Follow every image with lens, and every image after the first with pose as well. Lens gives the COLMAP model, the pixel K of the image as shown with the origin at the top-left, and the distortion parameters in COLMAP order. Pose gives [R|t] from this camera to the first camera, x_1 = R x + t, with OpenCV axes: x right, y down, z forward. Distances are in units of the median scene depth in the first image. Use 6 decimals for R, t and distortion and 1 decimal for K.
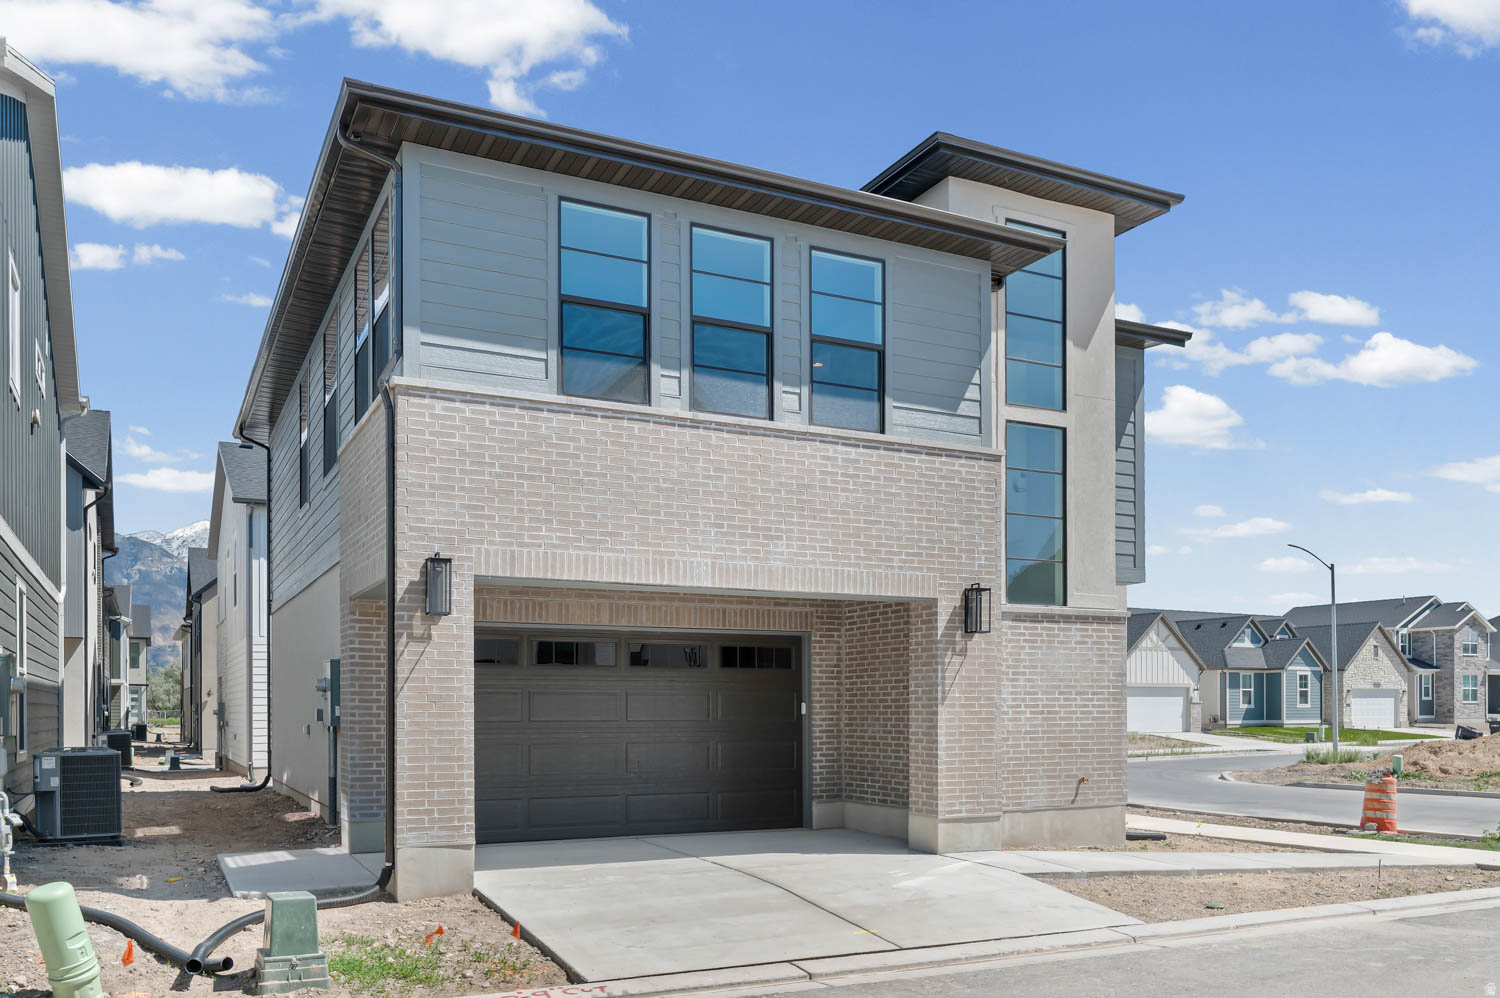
lens RADIAL K [[1116.2, 0, 785.8], [0, 1116.2, 517.3], [0, 0, 1]] dist [0.000238, -0.003452]
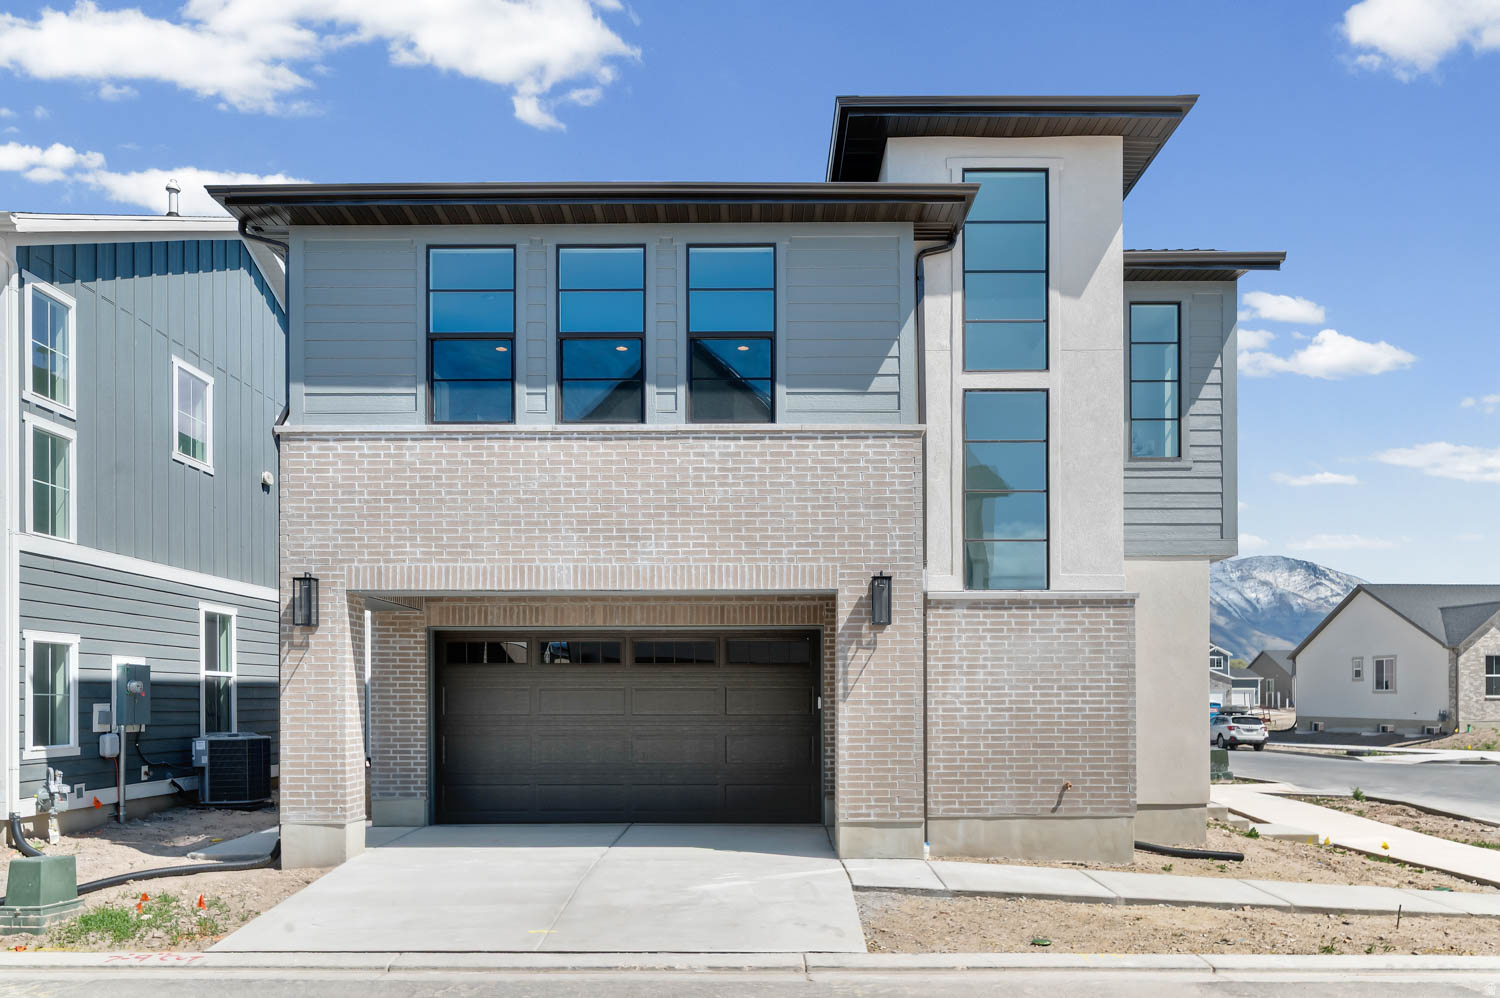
lens RADIAL K [[1068.6, 0, 751.4], [0, 1068.6, 518.5], [0, 0, 1]] dist [0.002911, 0.001564]
pose [[0.900316, -0.071535, -0.429319, 0.474897], [0.073994, 0.997198, -0.010987, 0.017568], [0.428902, -0.021875, 0.903086, 0.153353]]
